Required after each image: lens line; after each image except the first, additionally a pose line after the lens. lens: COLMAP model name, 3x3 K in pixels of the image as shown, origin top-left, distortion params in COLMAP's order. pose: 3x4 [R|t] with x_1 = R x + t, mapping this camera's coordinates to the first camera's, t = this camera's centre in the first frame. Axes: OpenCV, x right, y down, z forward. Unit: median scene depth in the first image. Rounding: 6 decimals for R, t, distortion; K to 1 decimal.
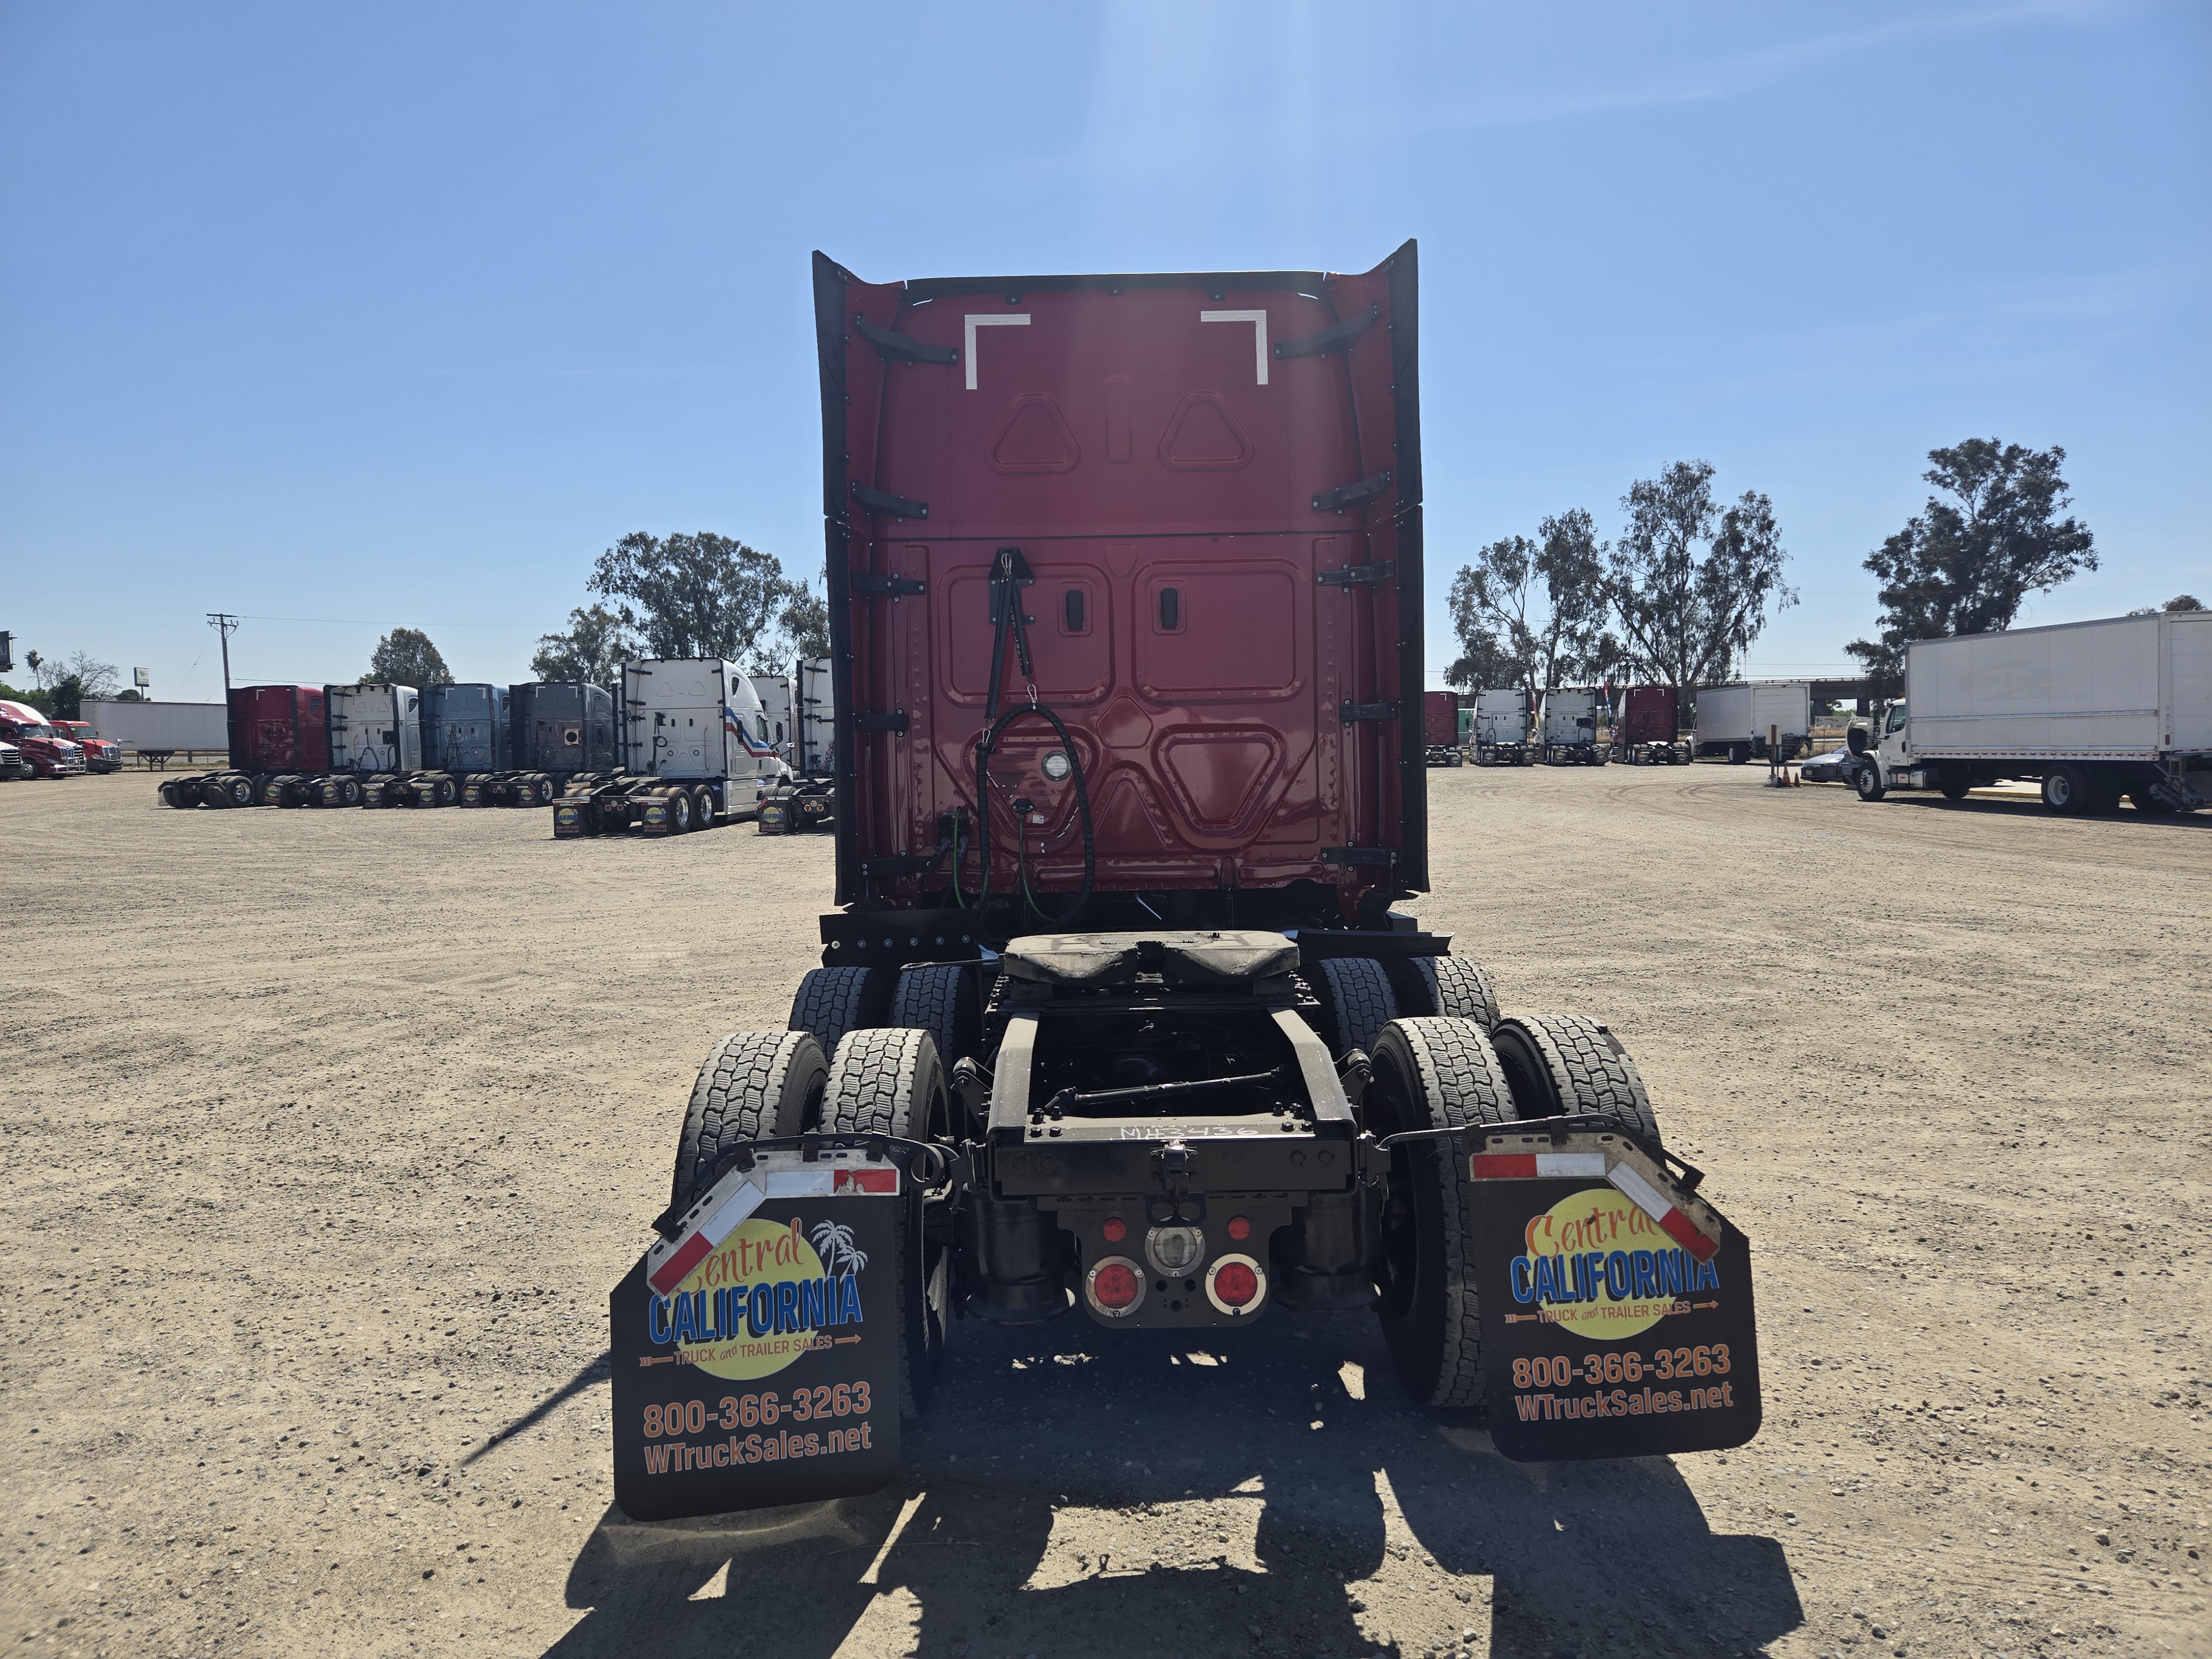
lens RADIAL K [[1484.5, 0, 1106.0], [0, 1484.5, 829.5], [0, 0, 1]] dist [0.075355, -0.063087]
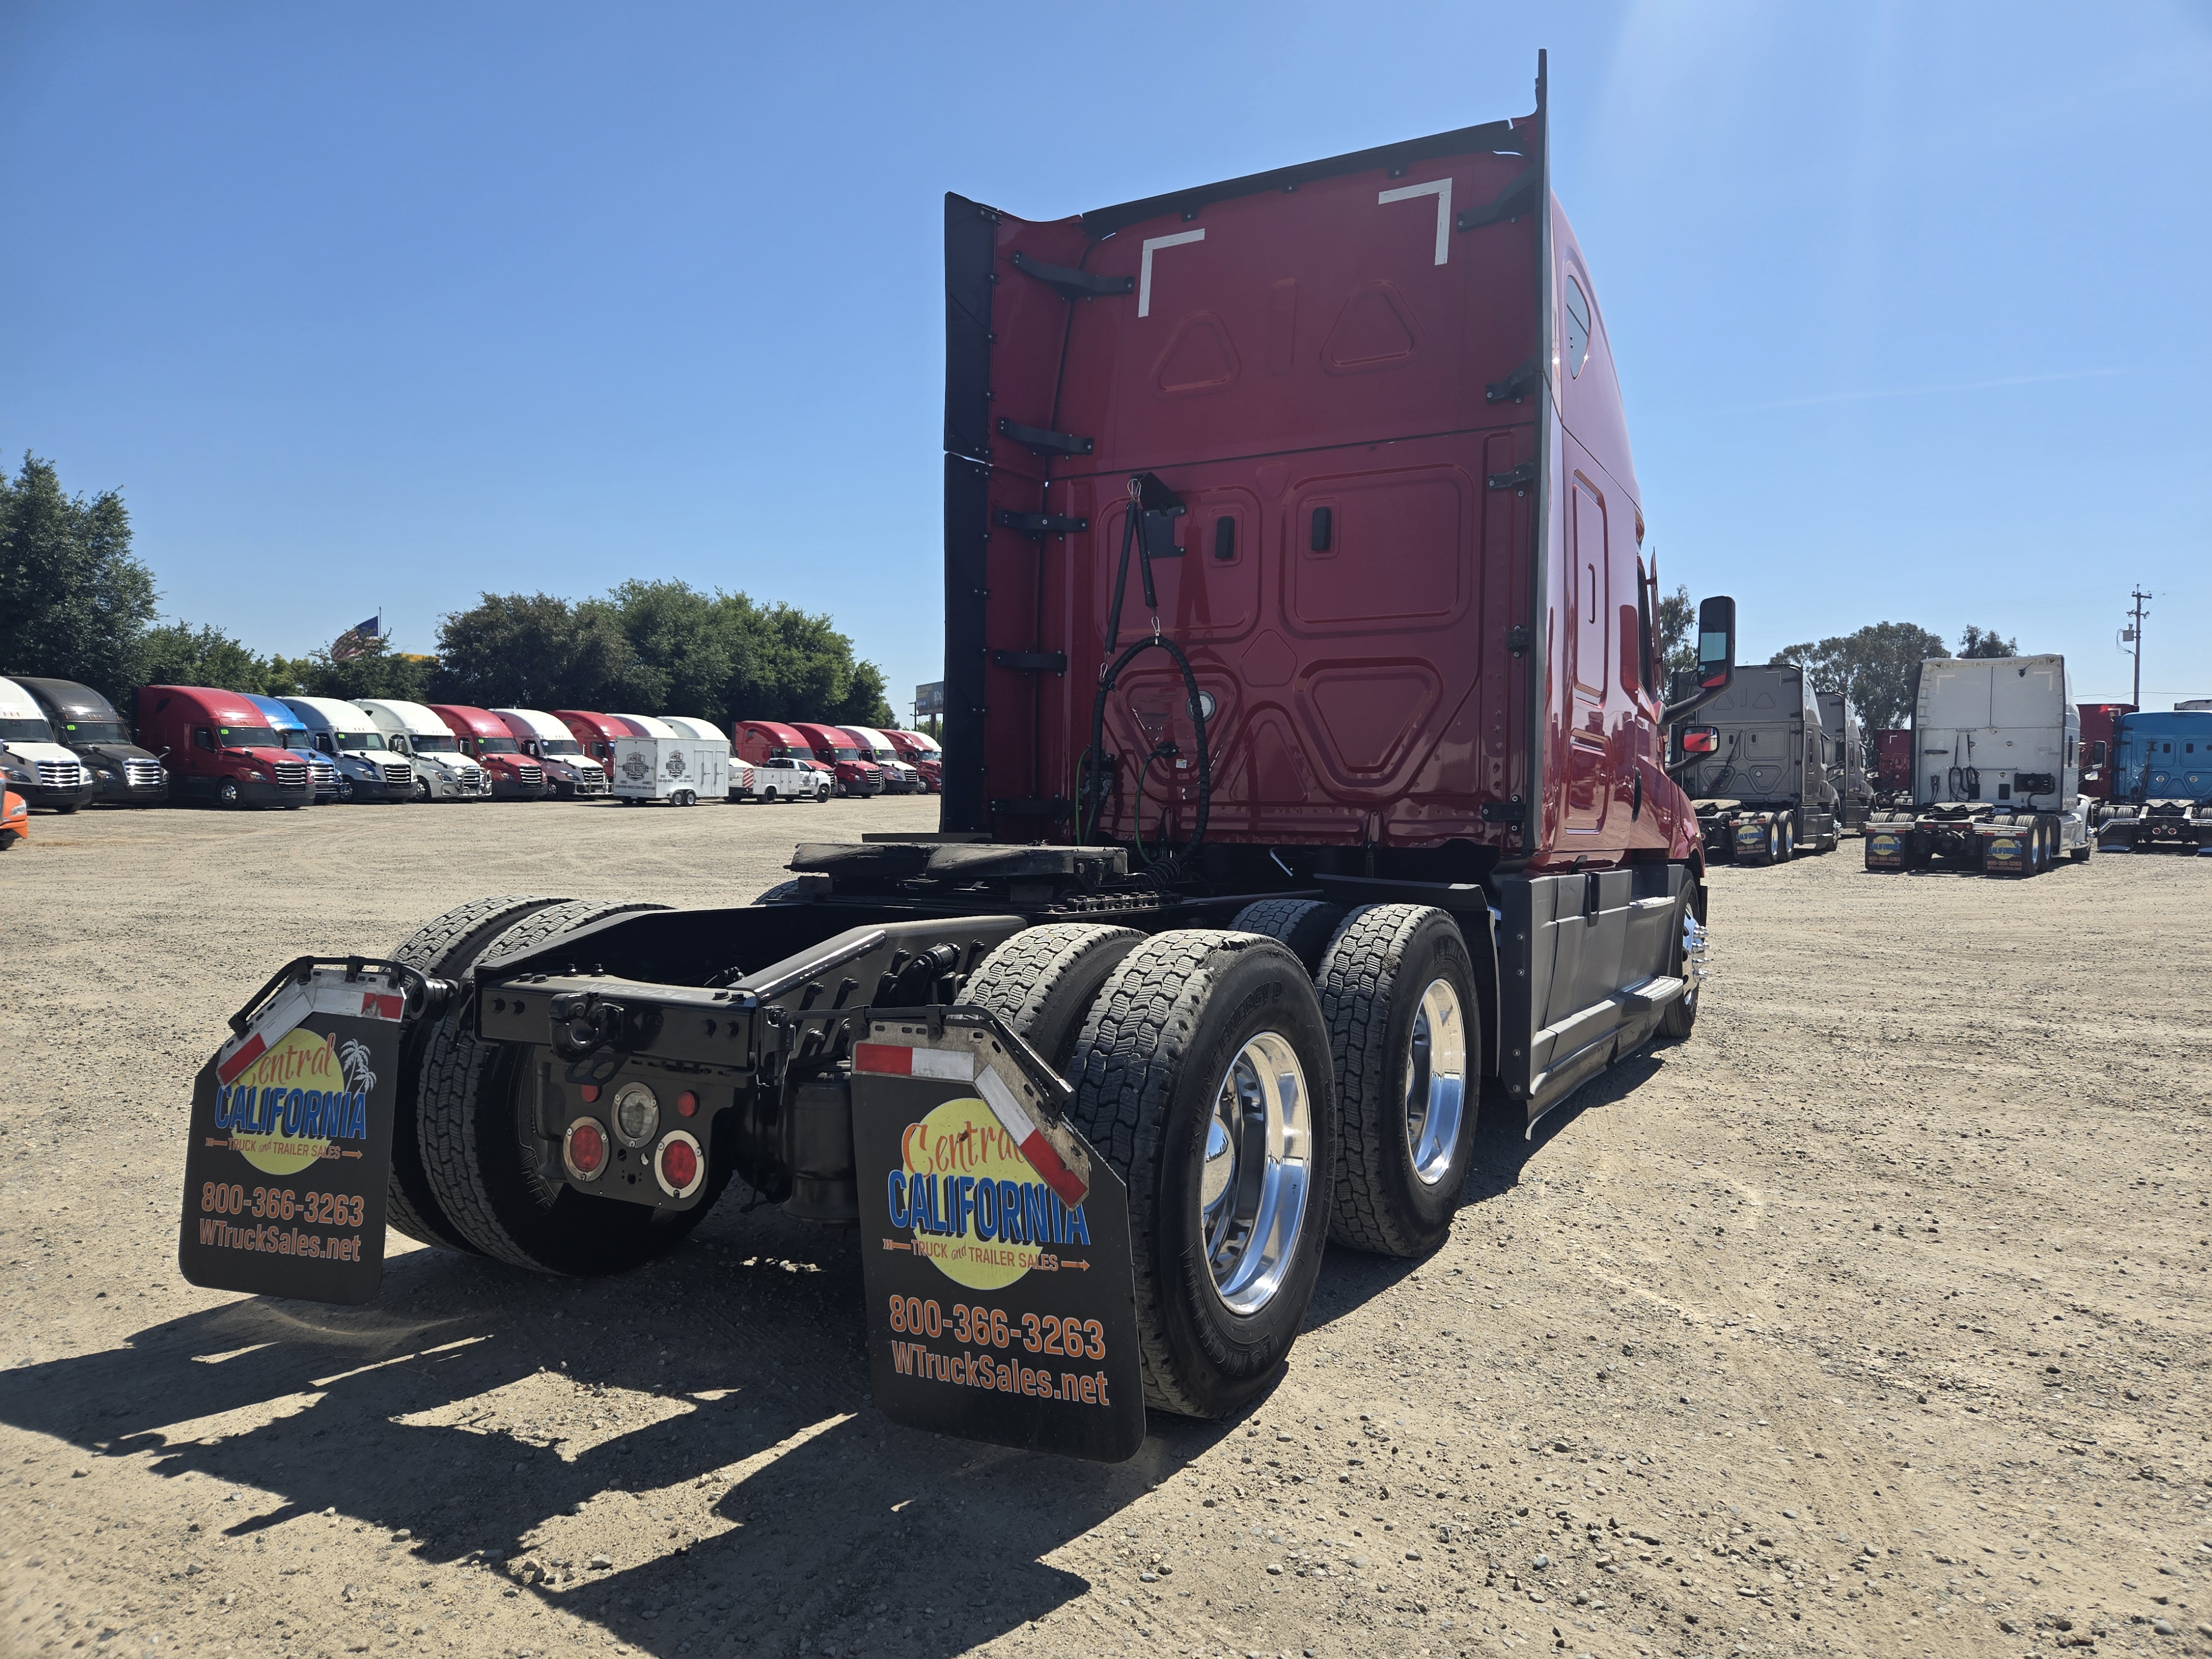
lens RADIAL K [[1492.2, 0, 1122.8], [0, 1492.2, 831.2], [0, 0, 1]] dist [0.069740, -0.055479]
pose [[0.867906, 0.035186, -0.495481, 0.783487], [-0.049092, 0.998681, -0.015071, 0.103562], [0.494297, 0.037404, 0.868488, 0.333823]]
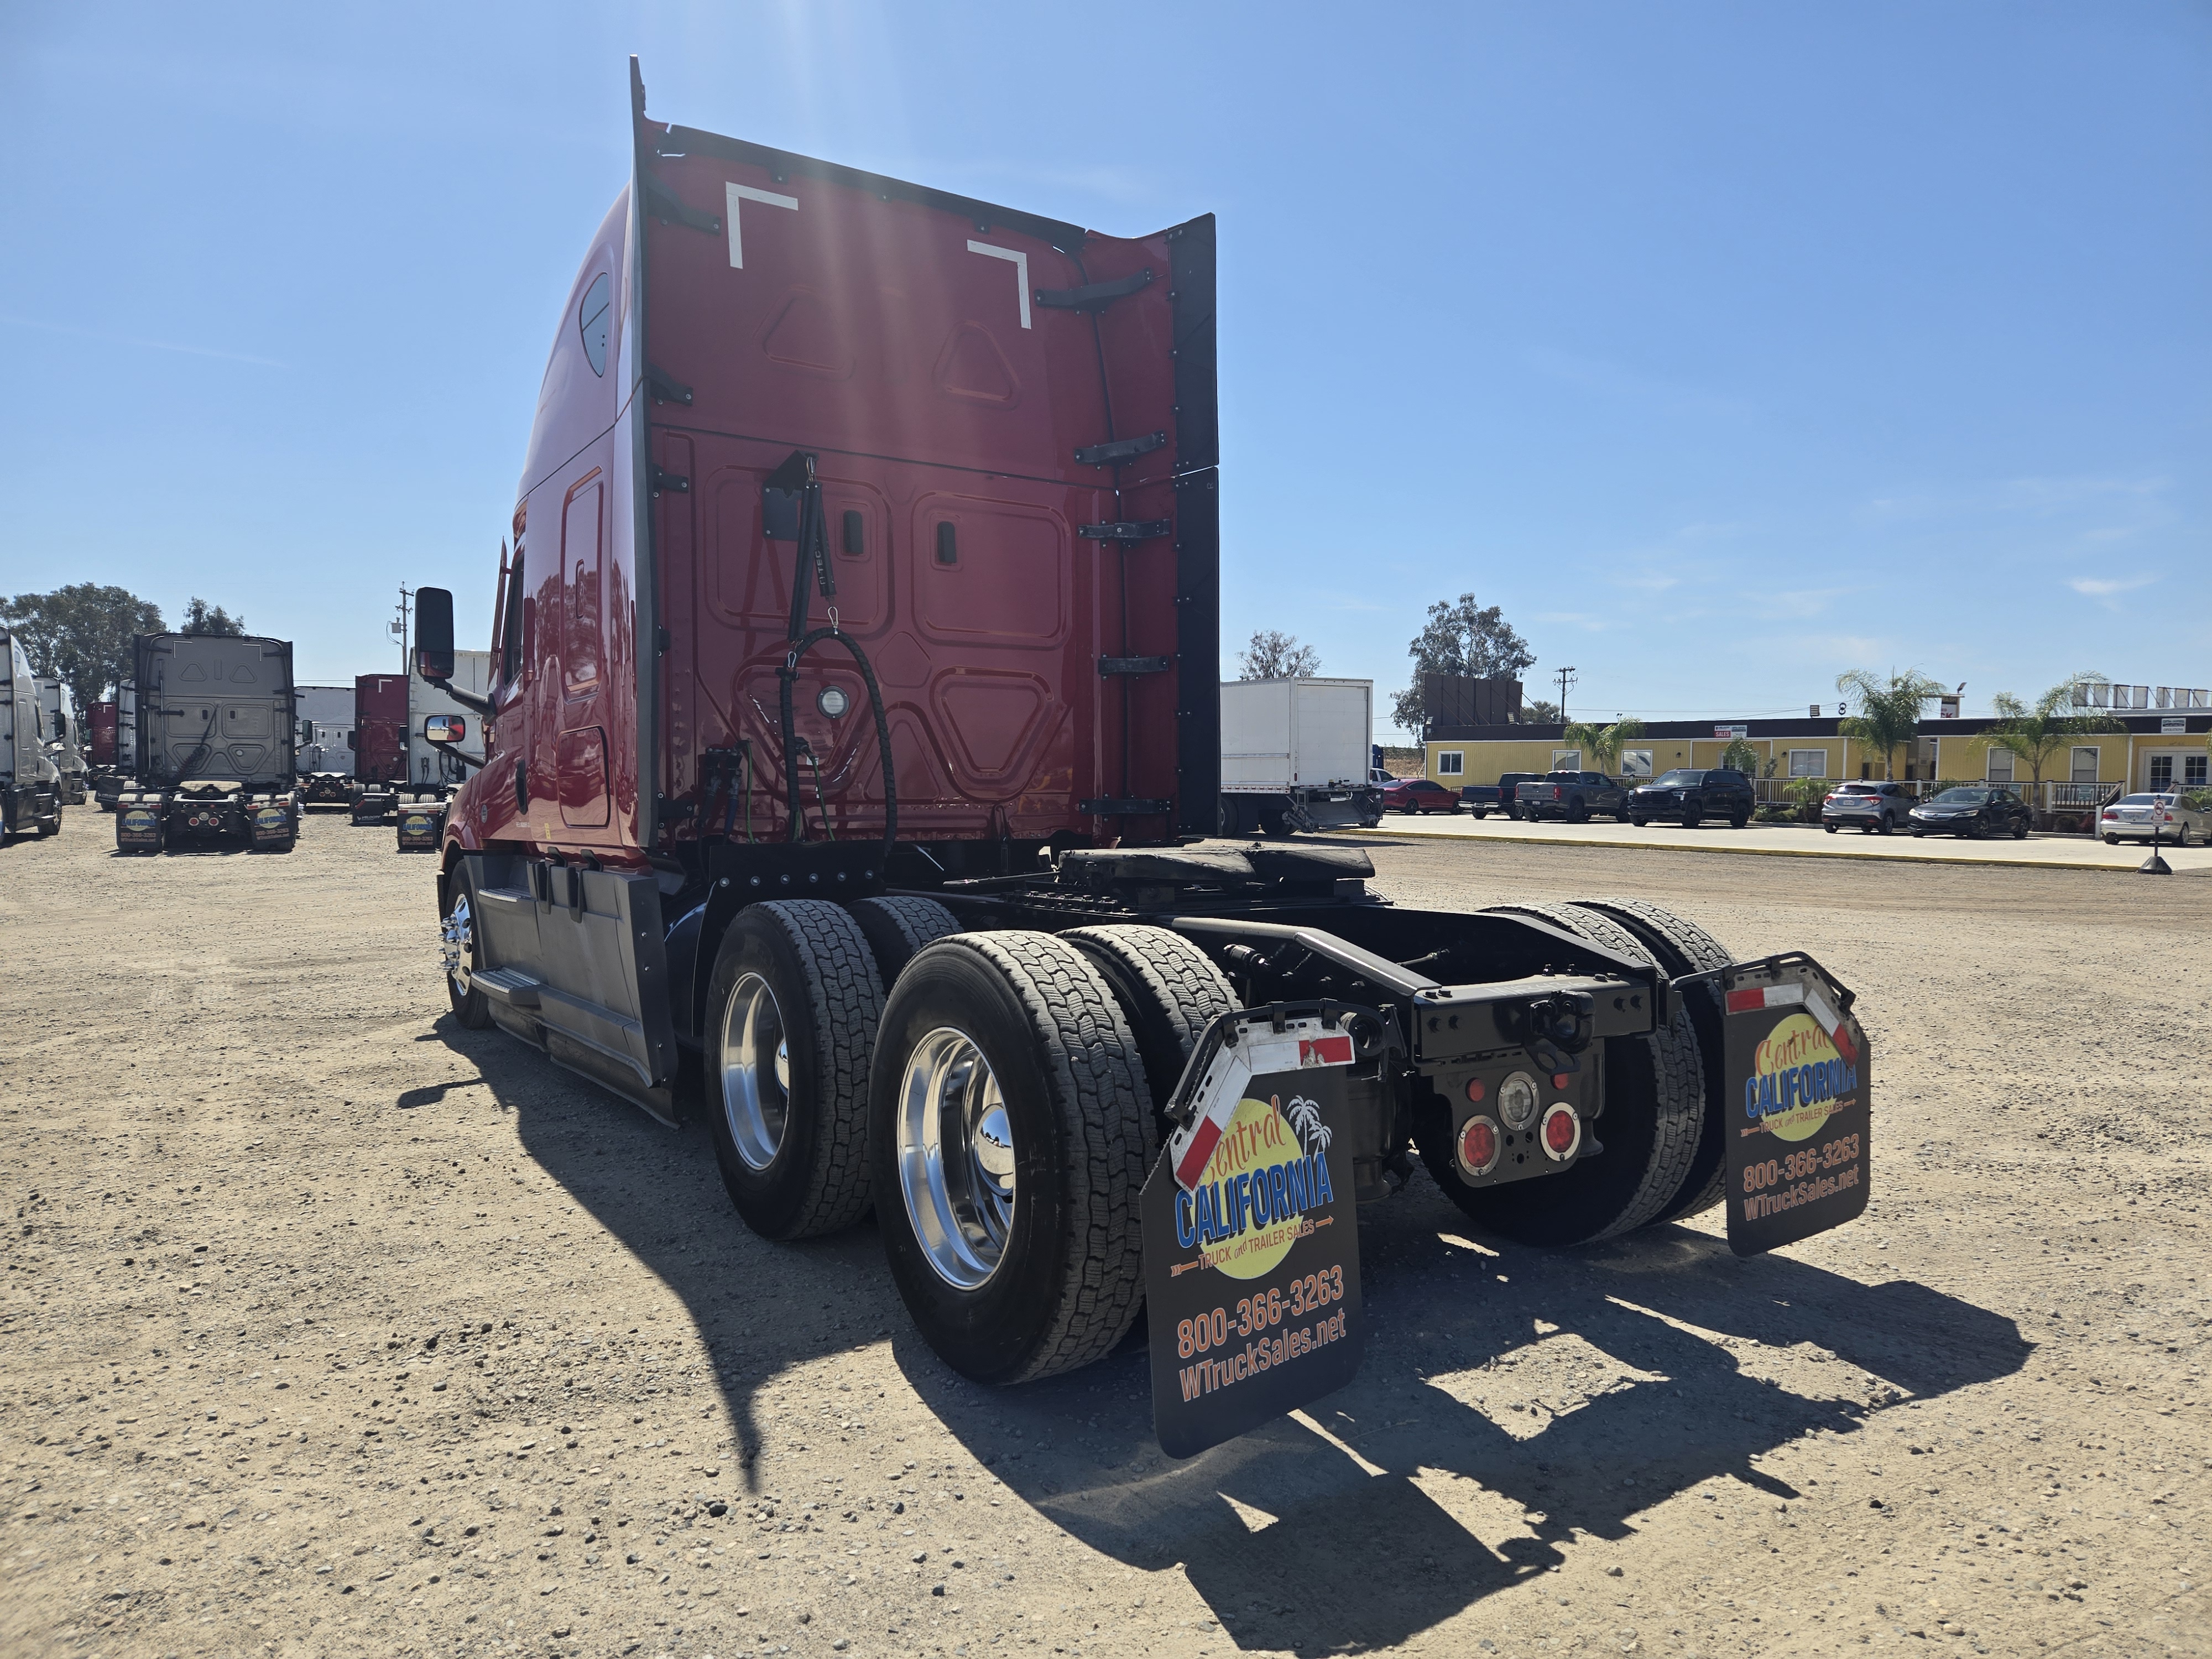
lens RADIAL K [[1478.8, 0, 1132.4], [0, 1478.8, 843.9], [0, 0, 1]] dist [0.070794, -0.059857]
pose [[0.840013, 0.002235, 0.542562, -0.746012], [0.007556, 0.999846, -0.015816, 0.118719], [-0.542514, 0.017385, 0.839867, 0.286118]]
